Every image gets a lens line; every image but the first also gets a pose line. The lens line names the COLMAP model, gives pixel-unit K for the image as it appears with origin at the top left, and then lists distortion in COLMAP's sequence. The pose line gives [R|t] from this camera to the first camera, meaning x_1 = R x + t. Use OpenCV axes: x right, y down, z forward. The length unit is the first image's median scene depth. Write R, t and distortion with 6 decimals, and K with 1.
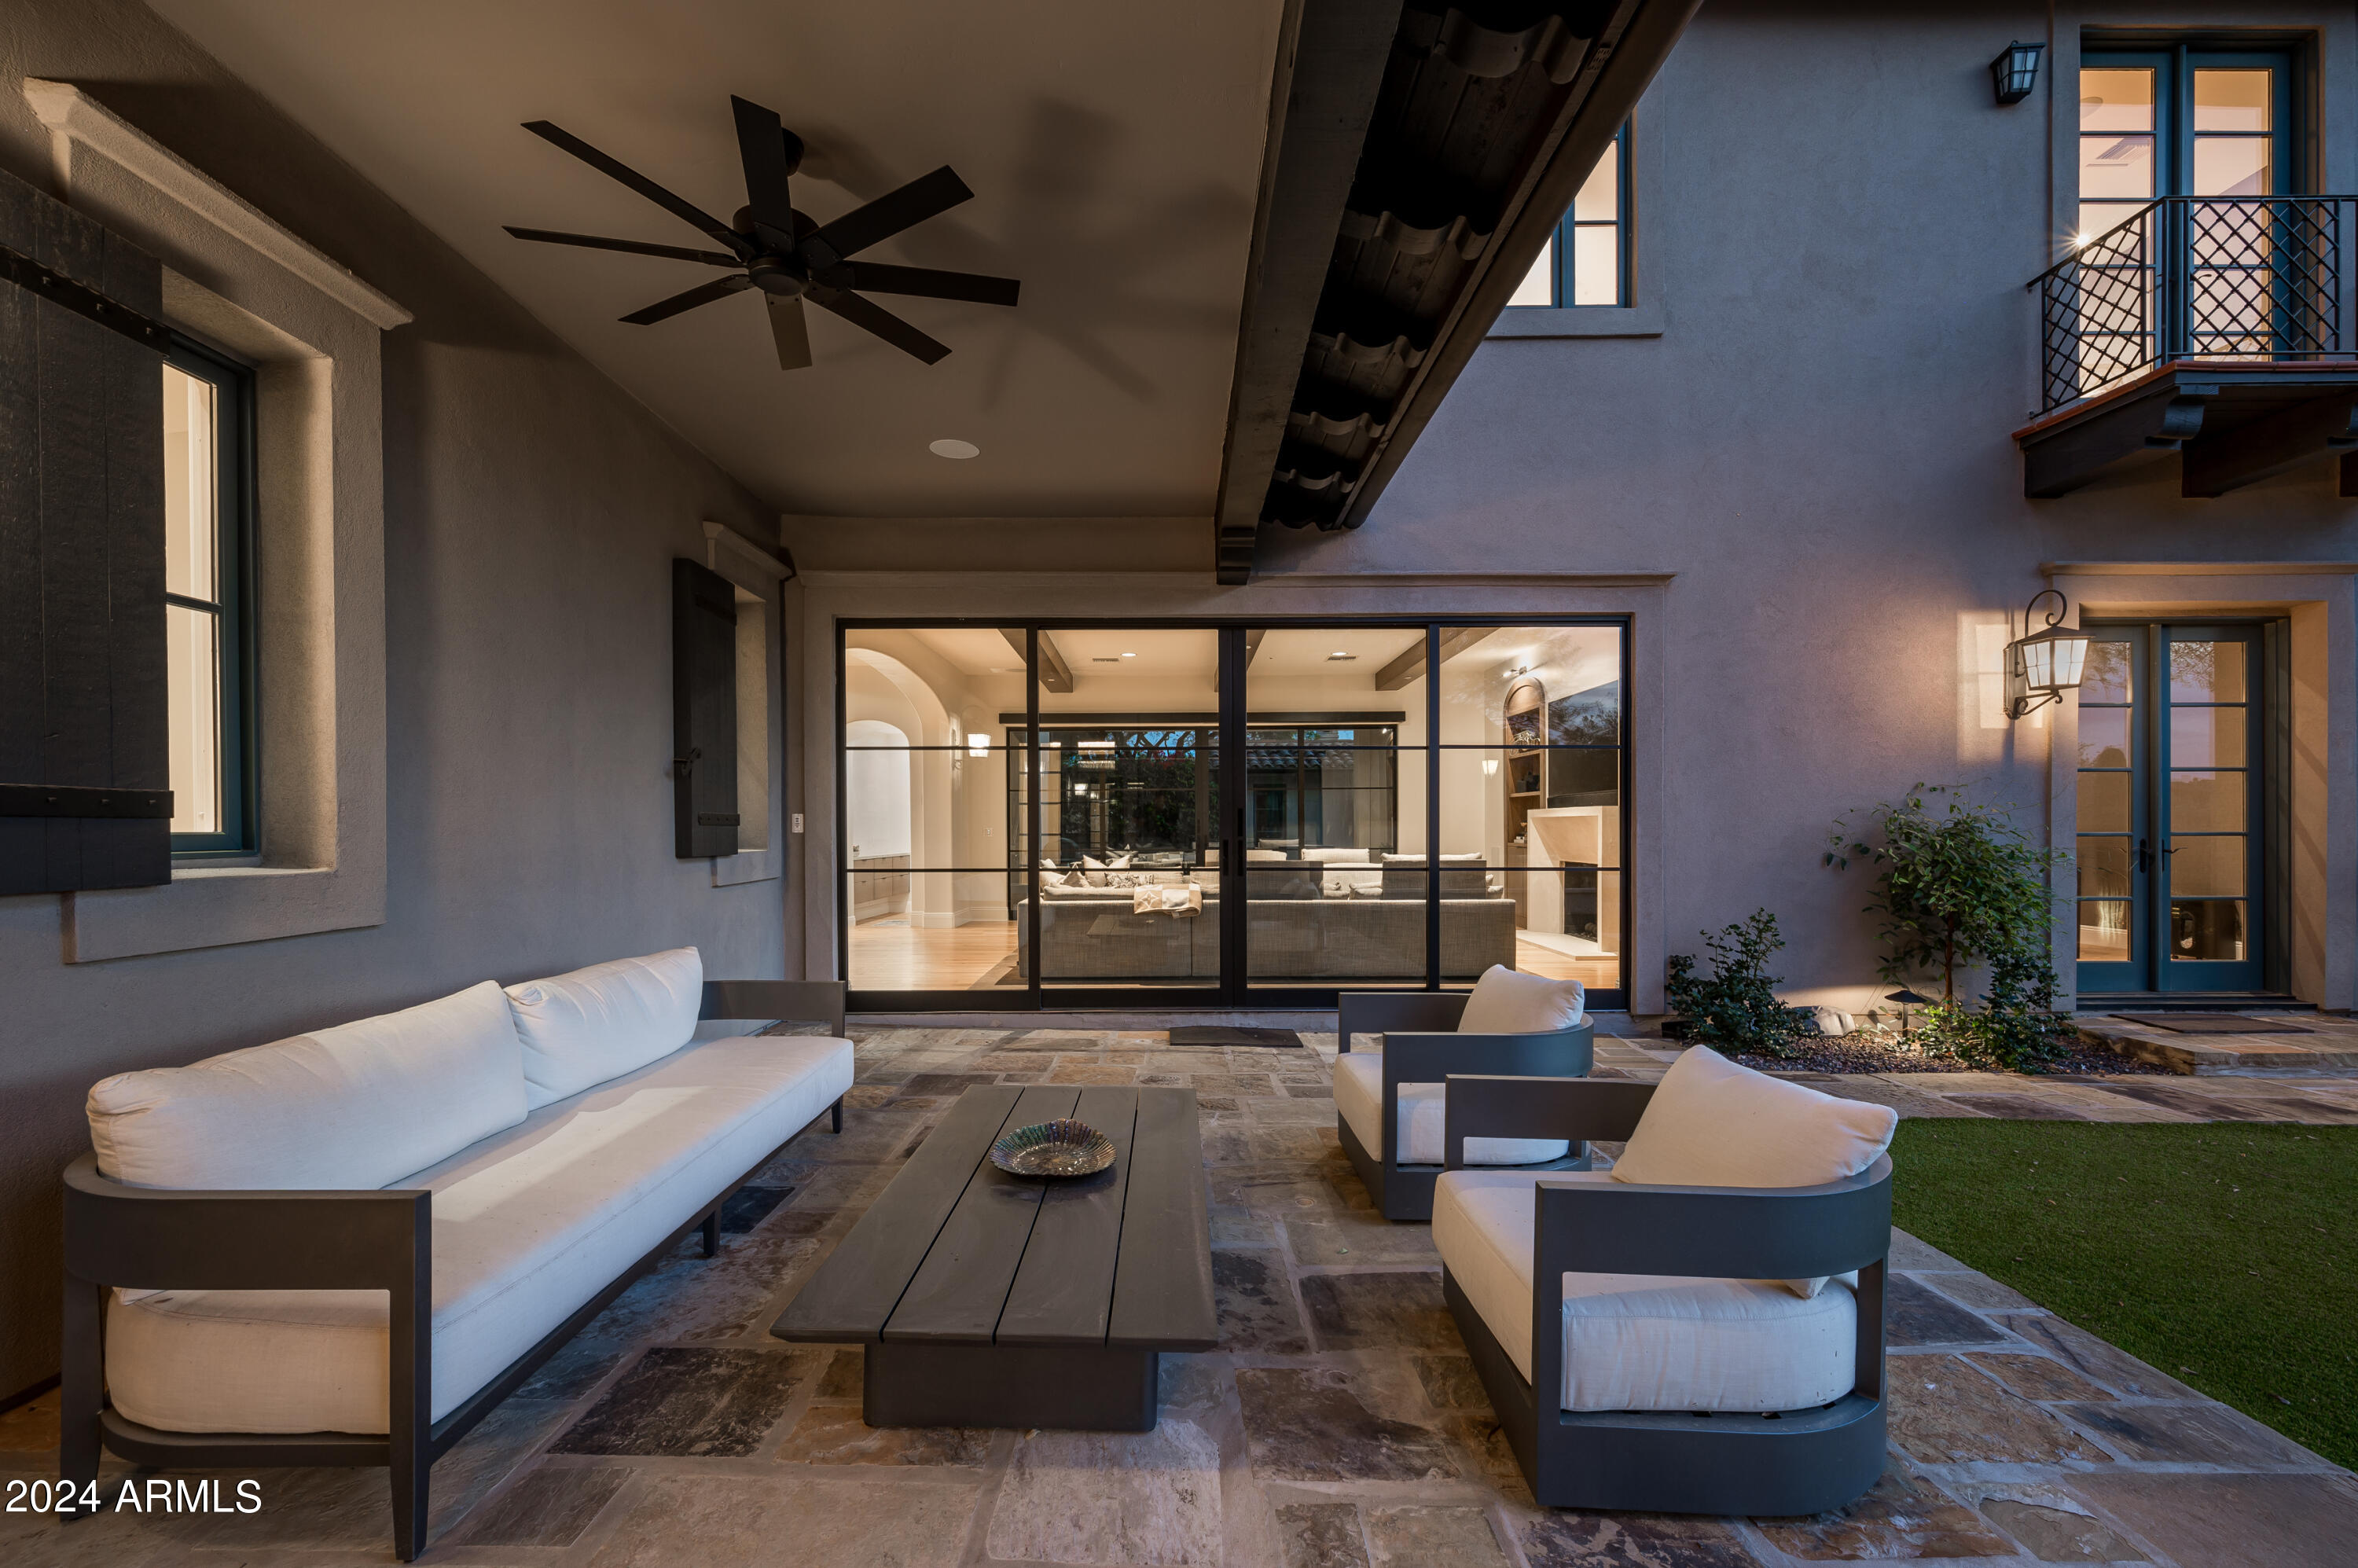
lens RADIAL K [[1021.2, 0, 1174.9], [0, 1021.2, 807.1], [0, 0, 1]] dist [-0.001996, -0.000135]
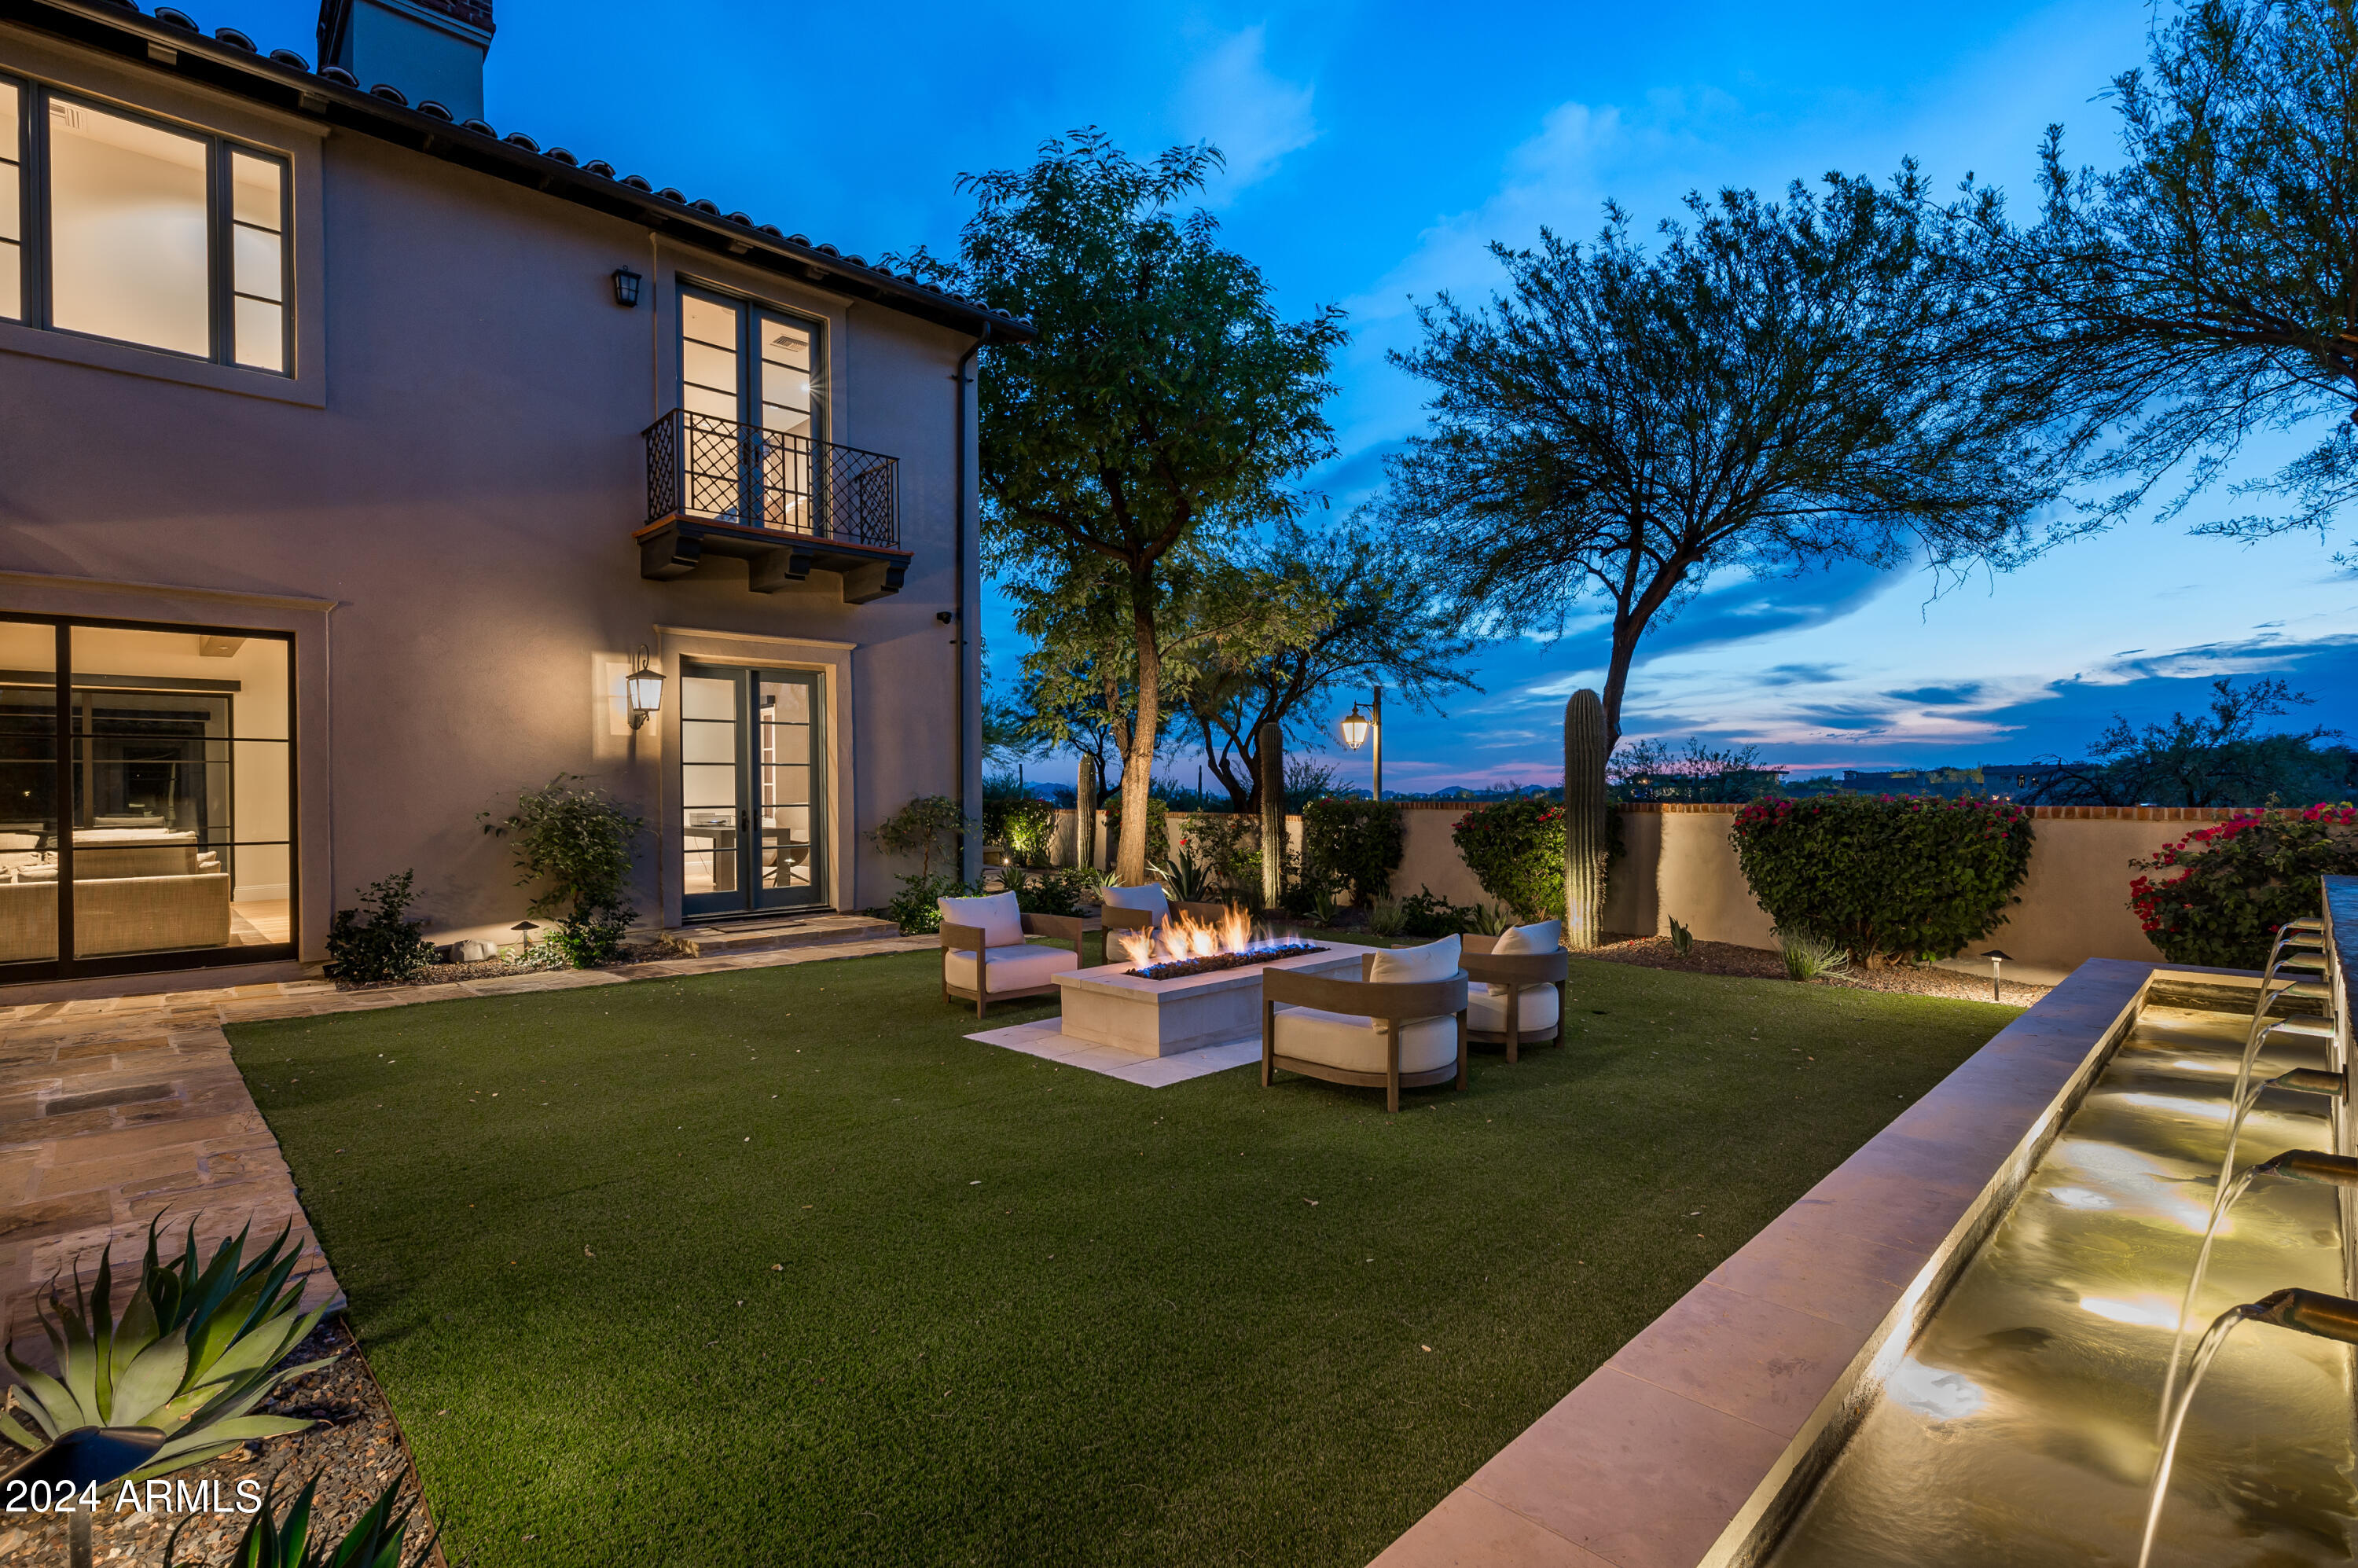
lens RADIAL K [[1079.5, 0, 1178.2], [0, 1079.5, 781.4], [0, 0, 1]] dist [-0.000381, -0.000523]
pose [[0.715120, -0.000602, 0.699002, 0.298496], [-0.006307, 0.999953, 0.007315, -0.027852], [-0.698974, -0.009640, 0.715082, -0.641458]]
